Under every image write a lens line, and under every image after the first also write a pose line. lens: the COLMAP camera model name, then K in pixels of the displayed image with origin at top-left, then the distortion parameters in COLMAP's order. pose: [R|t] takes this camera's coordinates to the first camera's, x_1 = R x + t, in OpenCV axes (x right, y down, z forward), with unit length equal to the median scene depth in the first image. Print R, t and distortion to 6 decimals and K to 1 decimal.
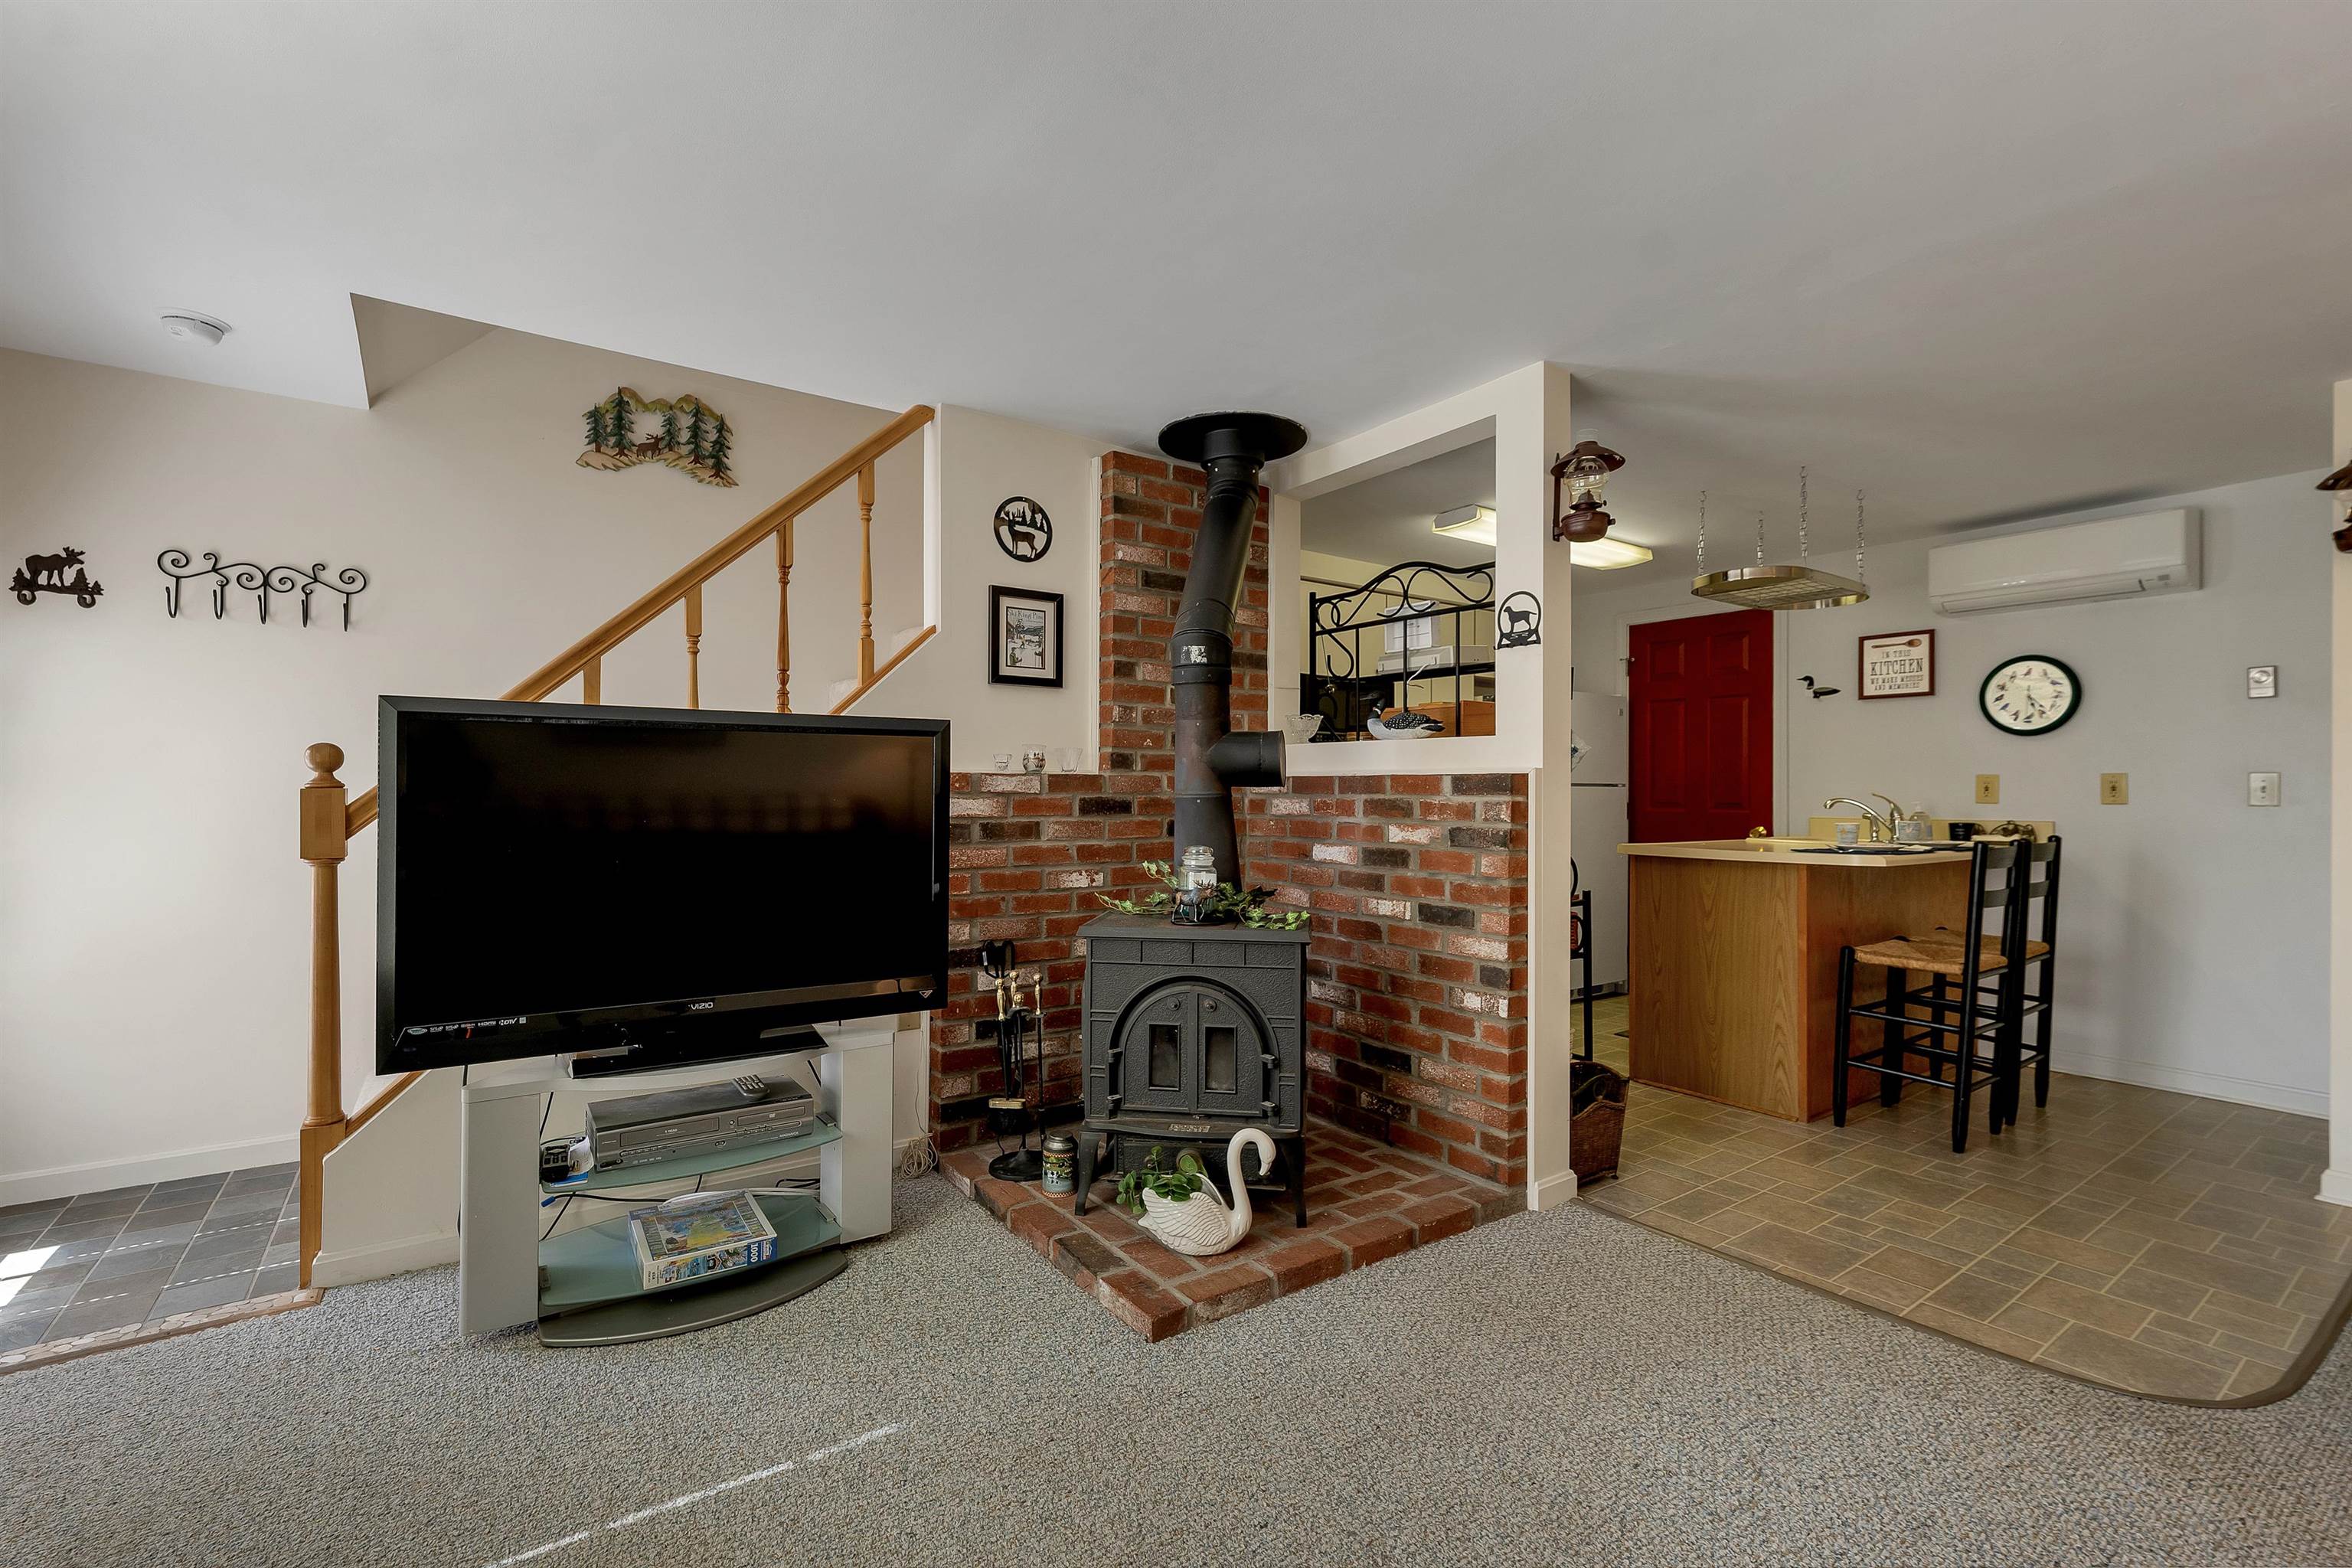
lens RADIAL K [[1028.4, 0, 1176.0], [0, 1028.4, 784.0], [0, 0, 1]] dist [0.003384, 0.000293]
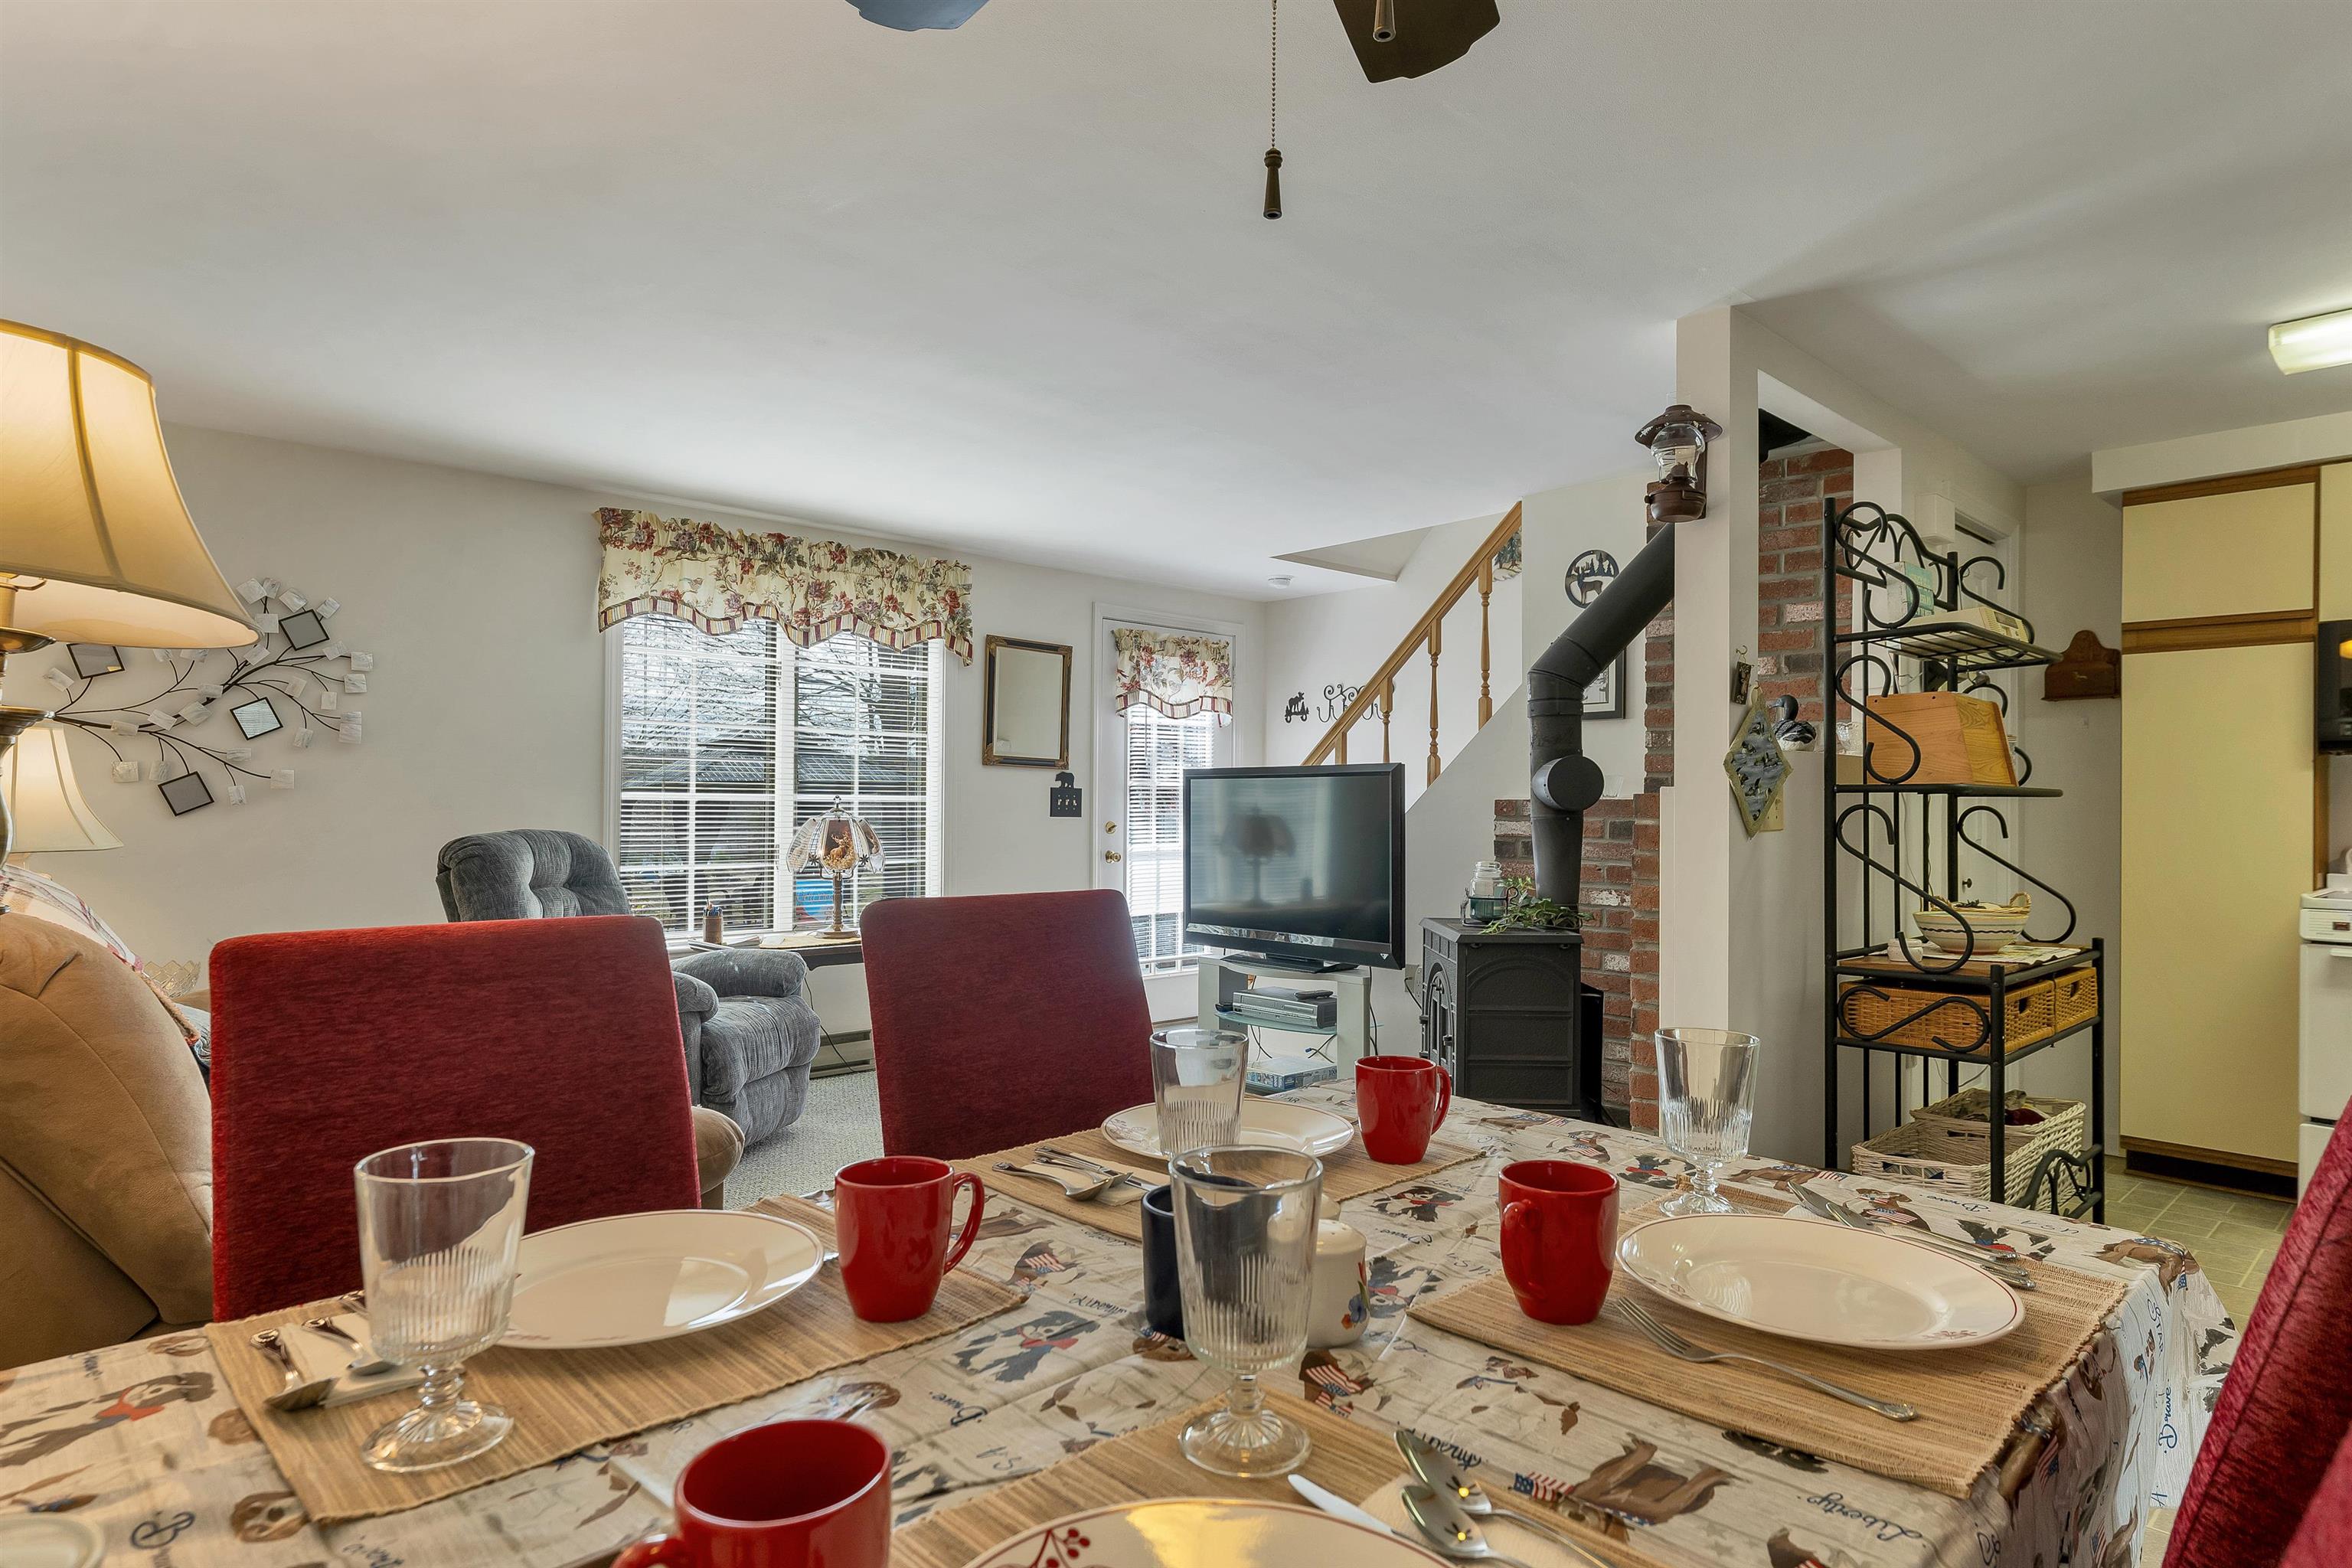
lens RADIAL K [[1296.7, 0, 1176.0], [0, 1296.7, 784.0], [0, 0, 1]] dist [-0.002084, -0.000965]
pose [[0.135518, -0.024429, -0.990474, 1.065638], [-0.002221, 0.999686, -0.024961, 0.008279], [0.990772, 0.005583, 0.135421, 0.334797]]
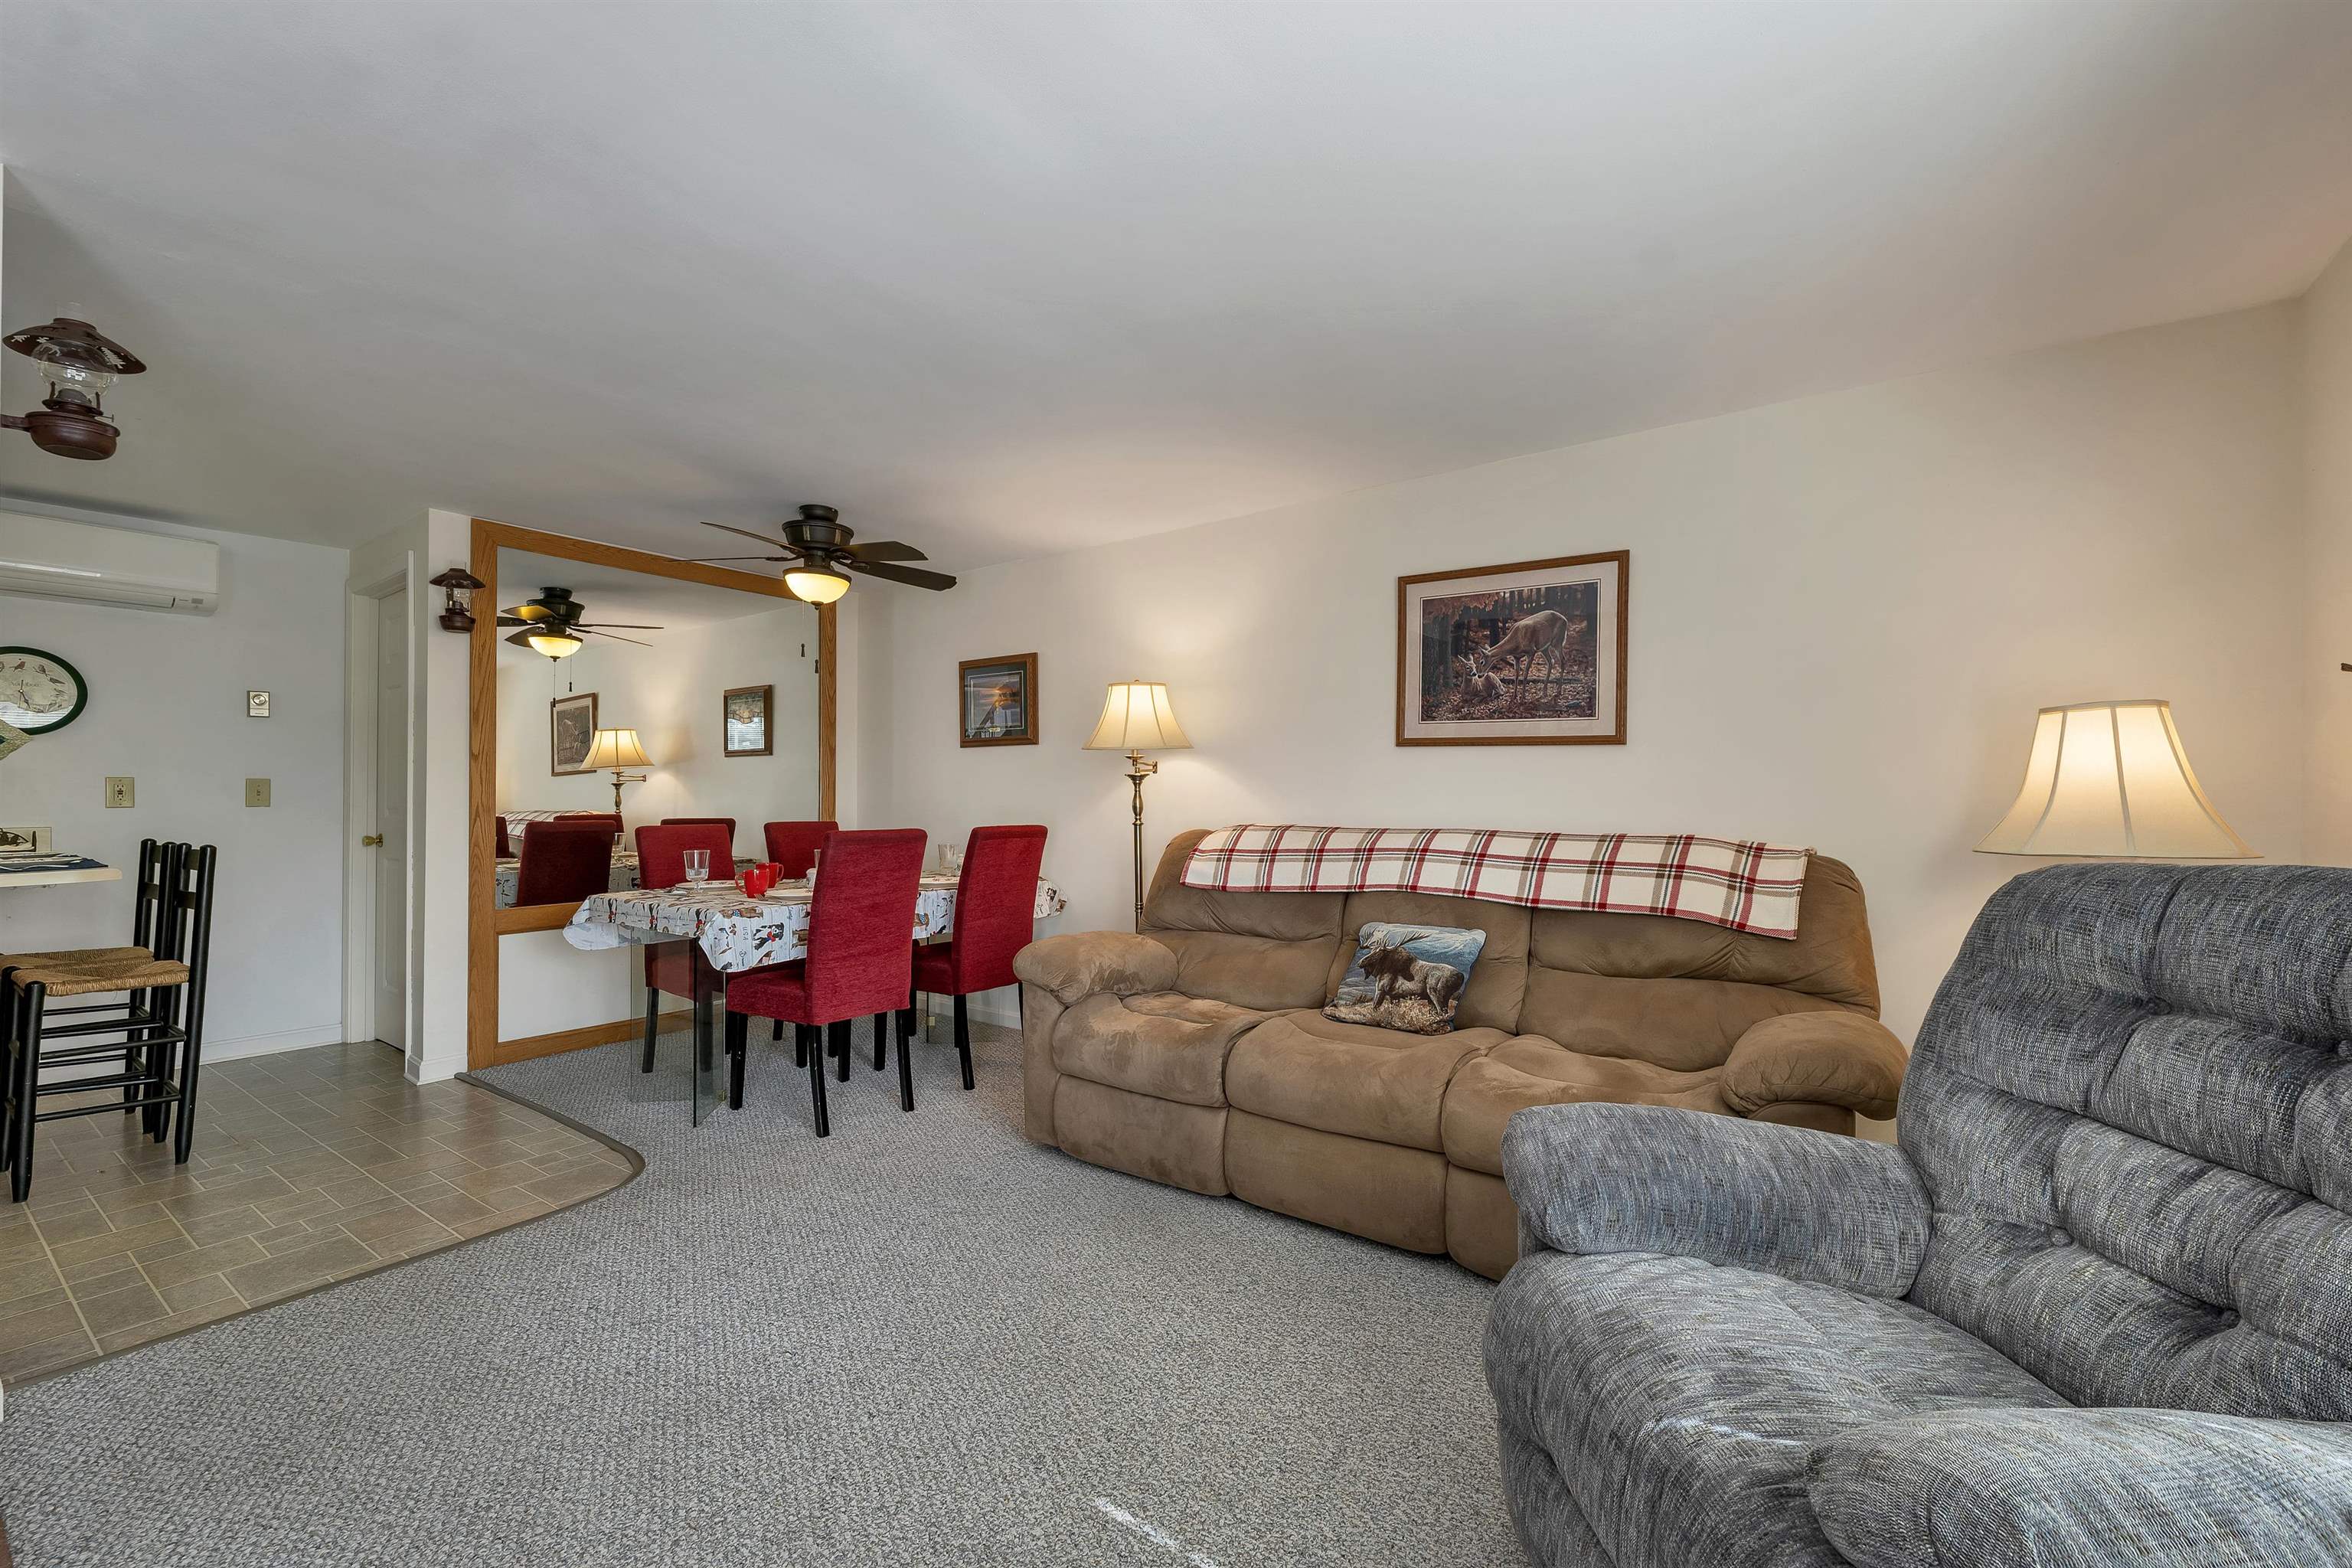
lens RADIAL K [[964.9, 0, 1165.9], [0, 964.9, 789.4], [0, 0, 1]] dist [0.002577, 0.000038]
pose [[-0.315145, 0.002494, 0.949040, -0.373479], [-0.005621, 0.999974, -0.004495, 0.000065], [-0.949027, -0.006751, -0.315123, 0.365343]]
